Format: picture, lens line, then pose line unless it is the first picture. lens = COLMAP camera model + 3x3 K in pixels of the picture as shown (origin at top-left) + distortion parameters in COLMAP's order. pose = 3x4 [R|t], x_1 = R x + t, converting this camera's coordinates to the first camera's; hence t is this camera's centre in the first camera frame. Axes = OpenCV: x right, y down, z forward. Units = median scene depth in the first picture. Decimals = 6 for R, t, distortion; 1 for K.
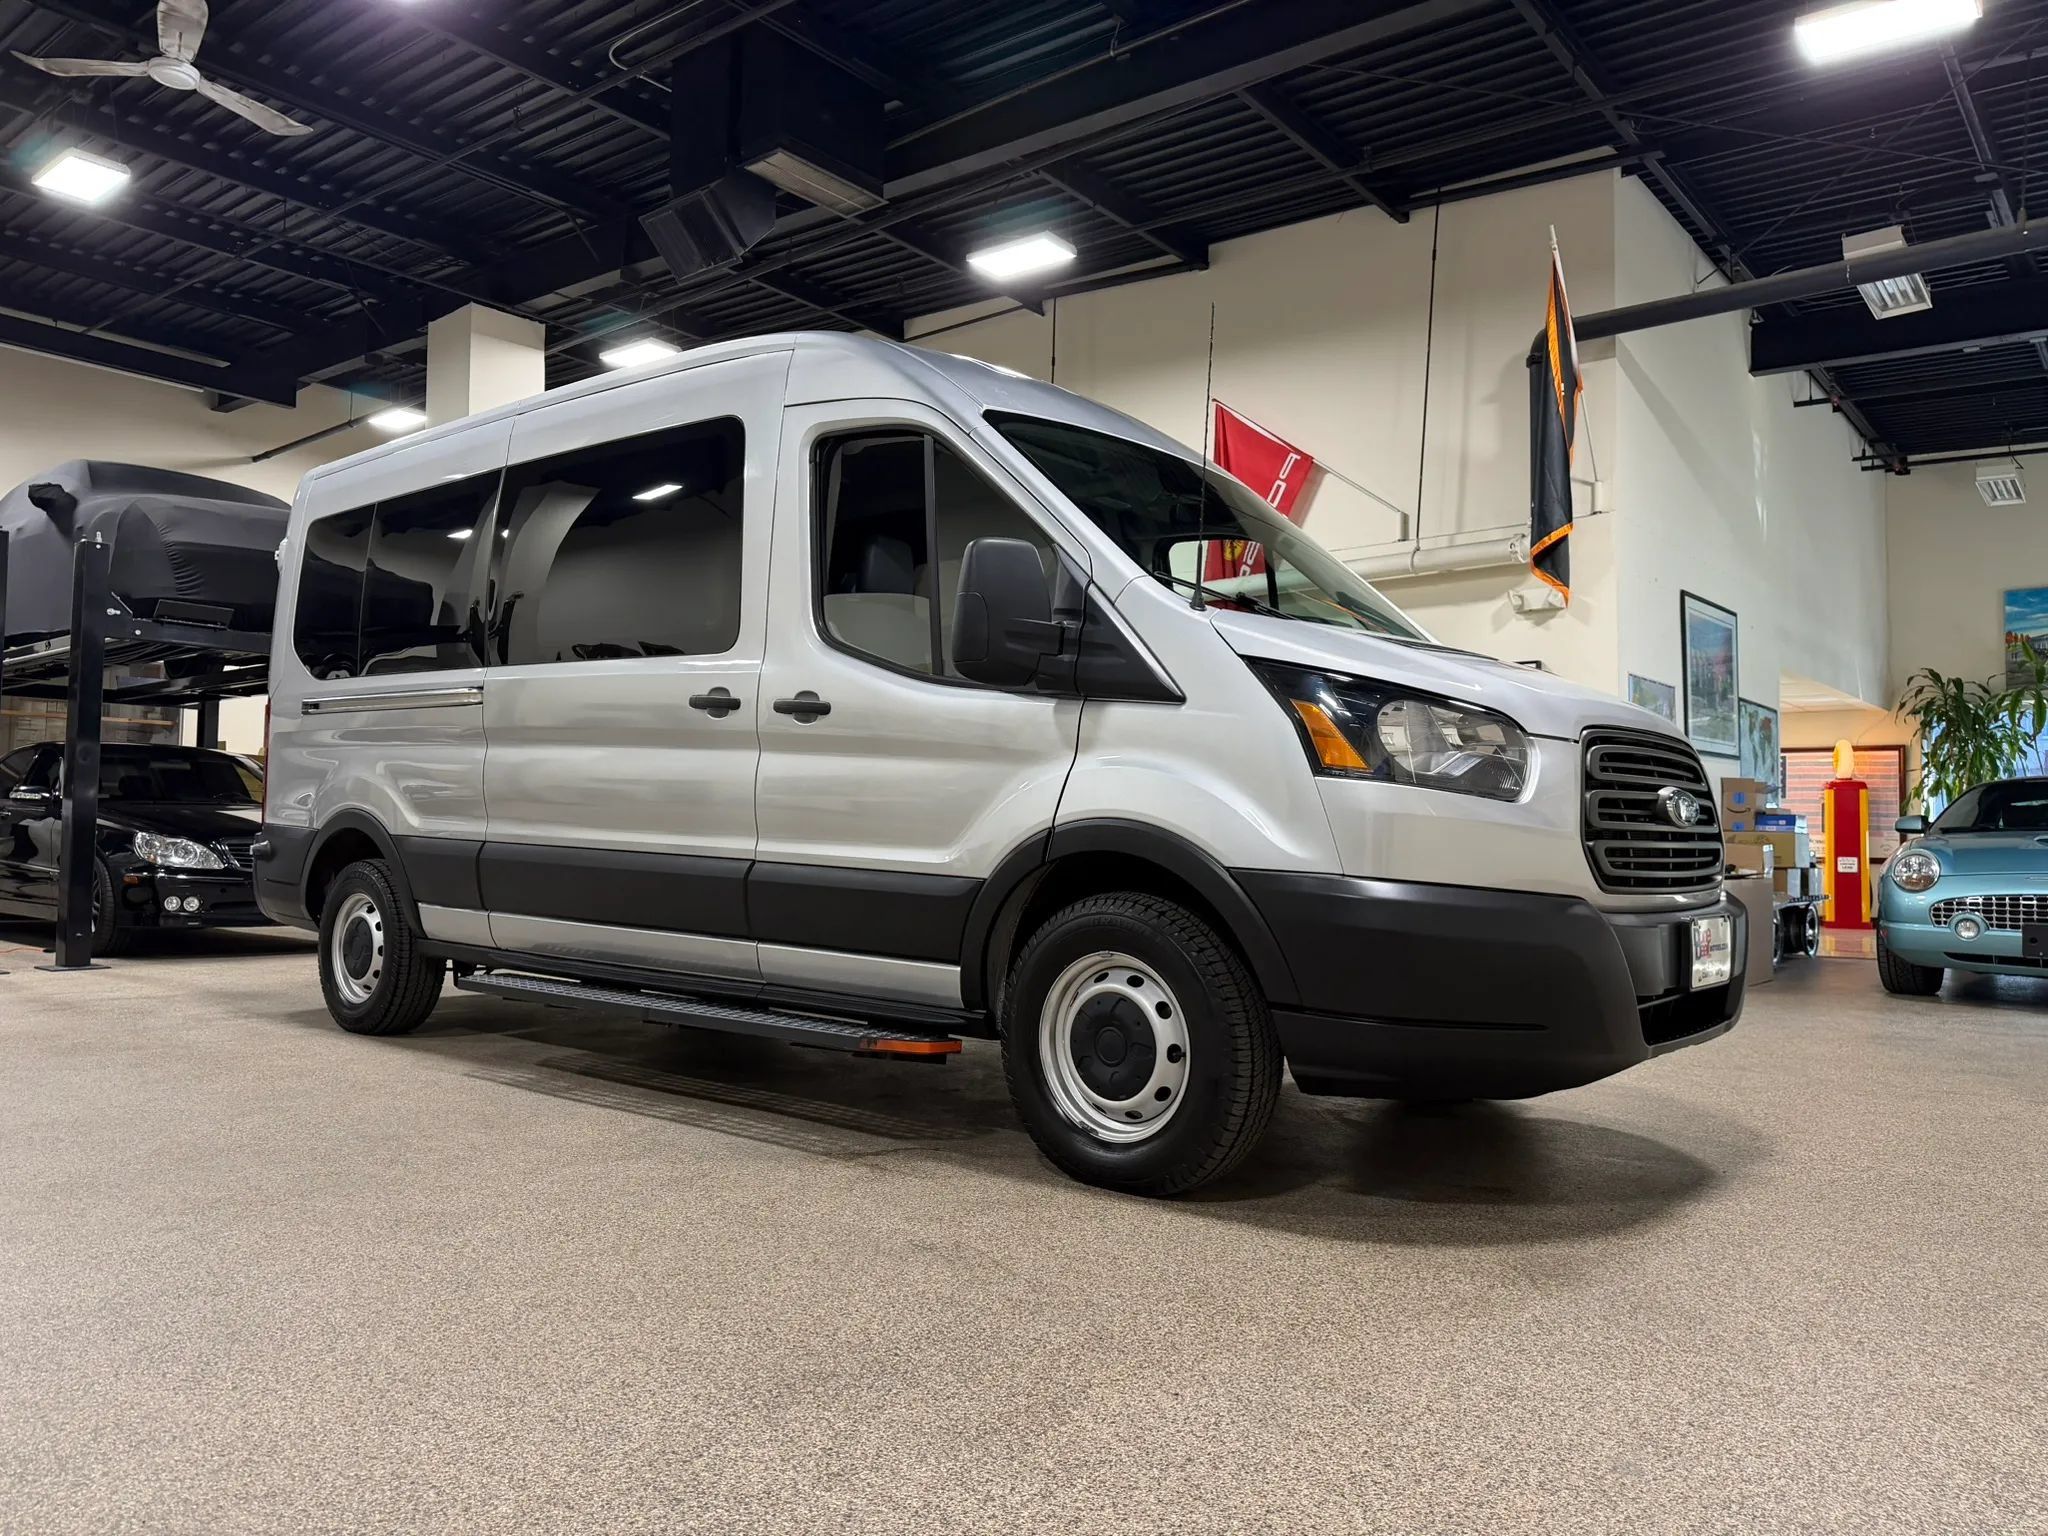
lens RADIAL K [[1452.0, 0, 1017.8], [0, 1452.0, 774.8], [0, 0, 1]] dist [0.024447, -0.036237]
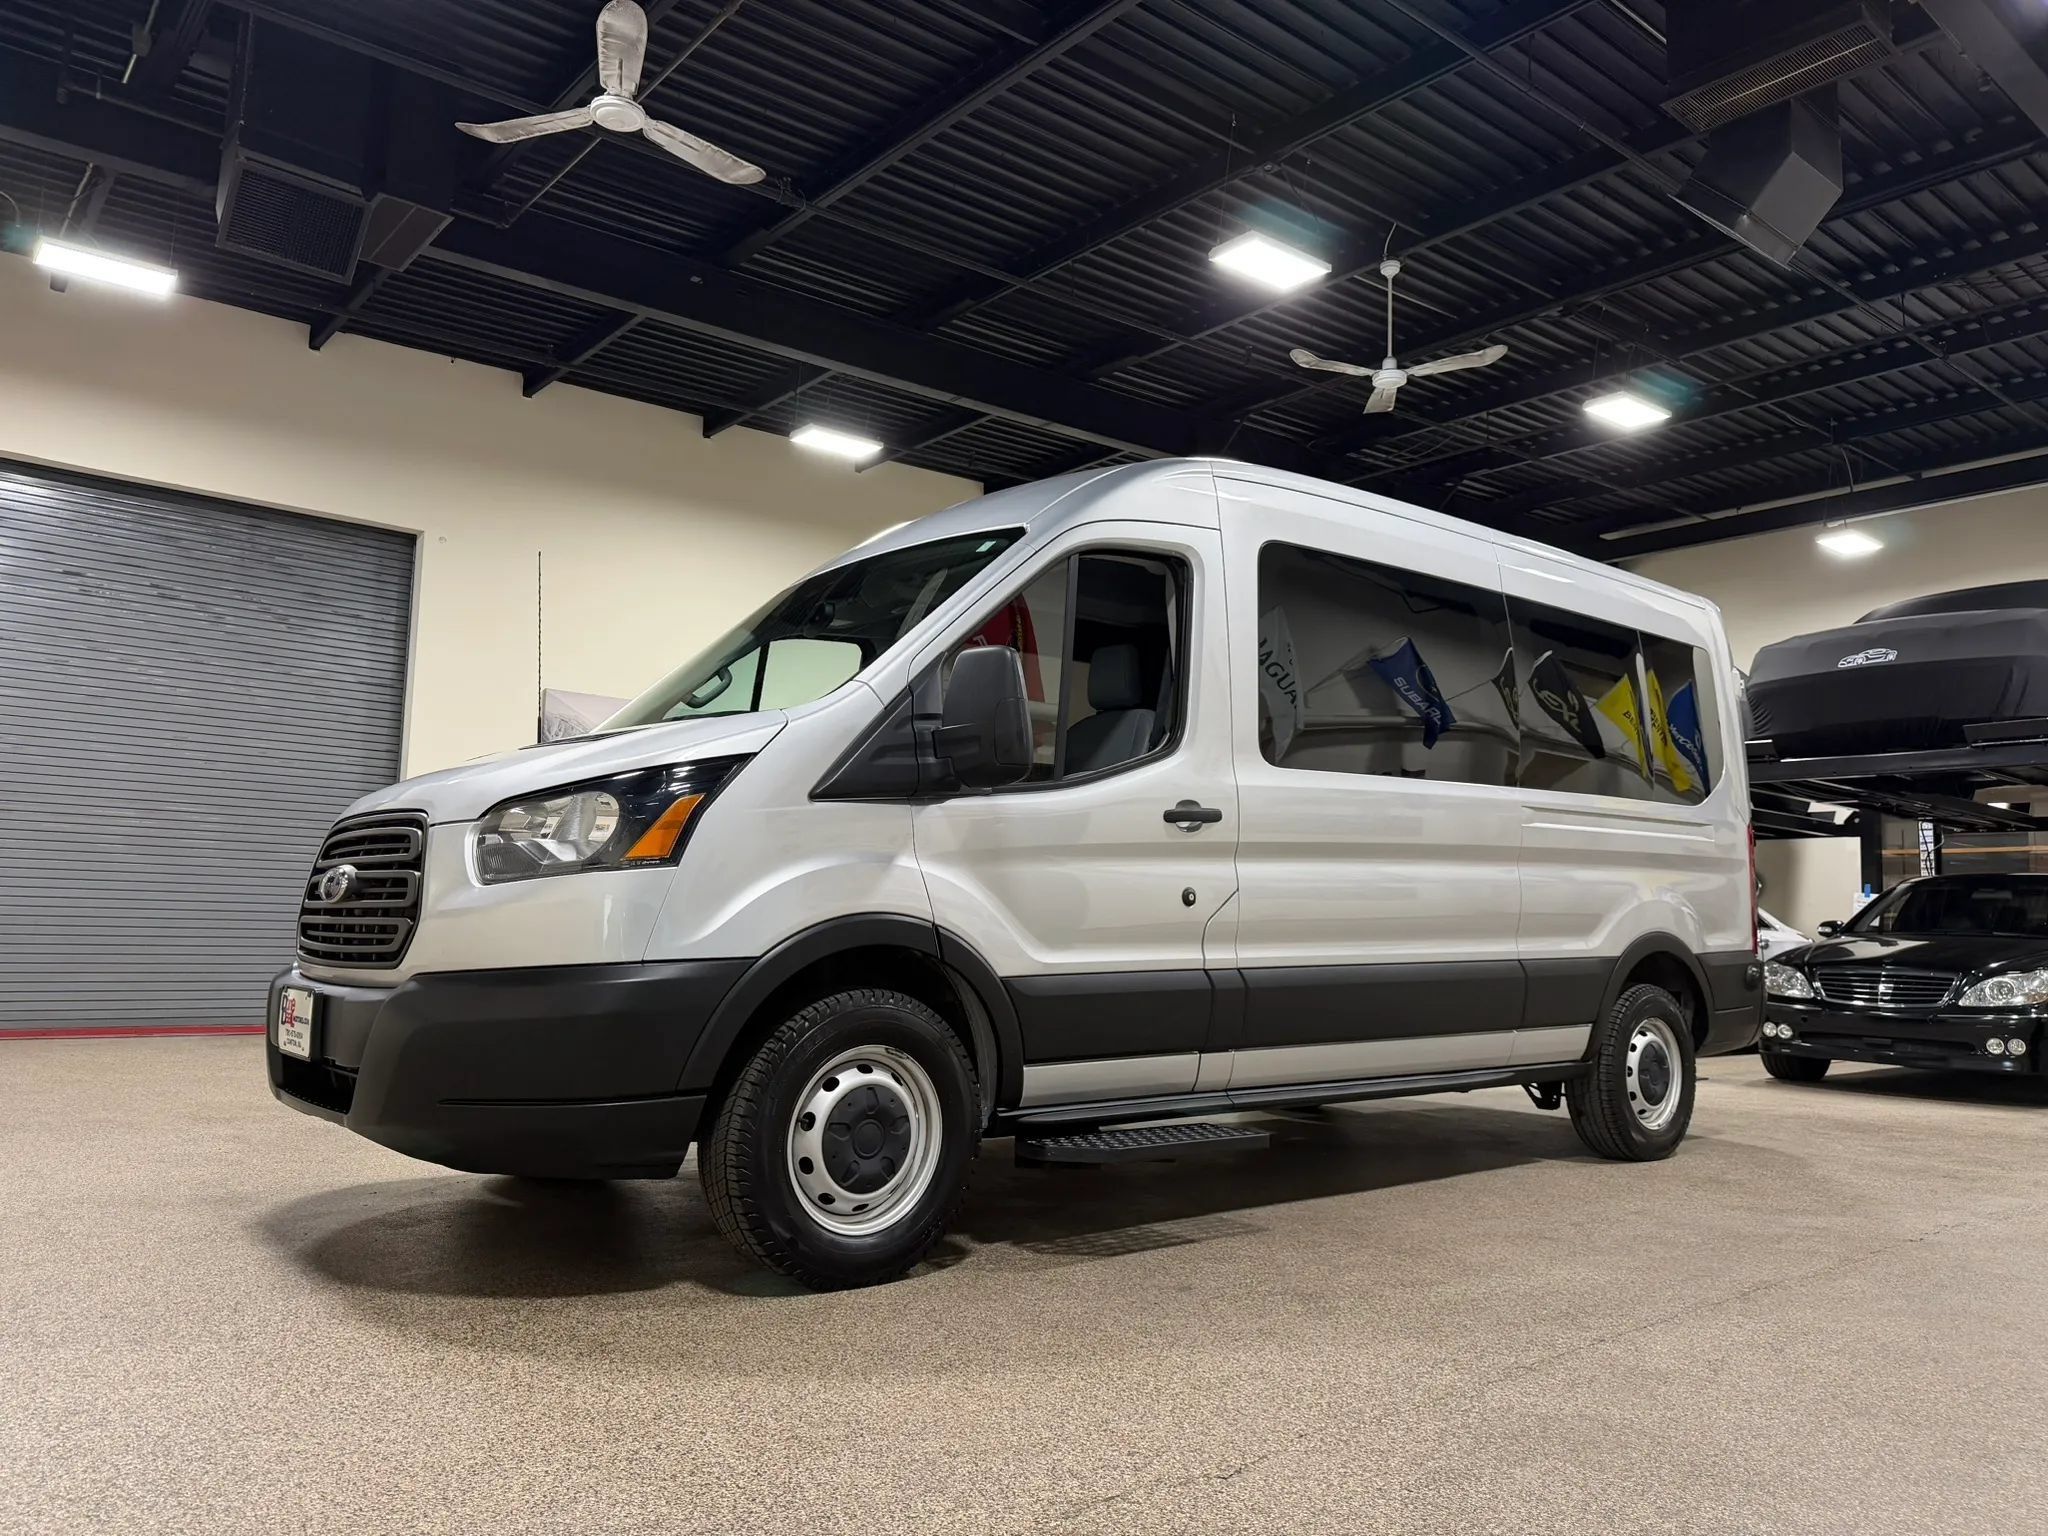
lens RADIAL K [[1452.0, 0, 1020.0], [0, 1452.0, 775.0], [0, 0, 1]] dist [0.024447, -0.036237]
pose [[-0.173759, -0.124200, -0.976925, 0.945363], [0.014225, 0.991595, -0.128595, 0.059198], [0.984685, -0.036241, -0.170532, 1.123968]]
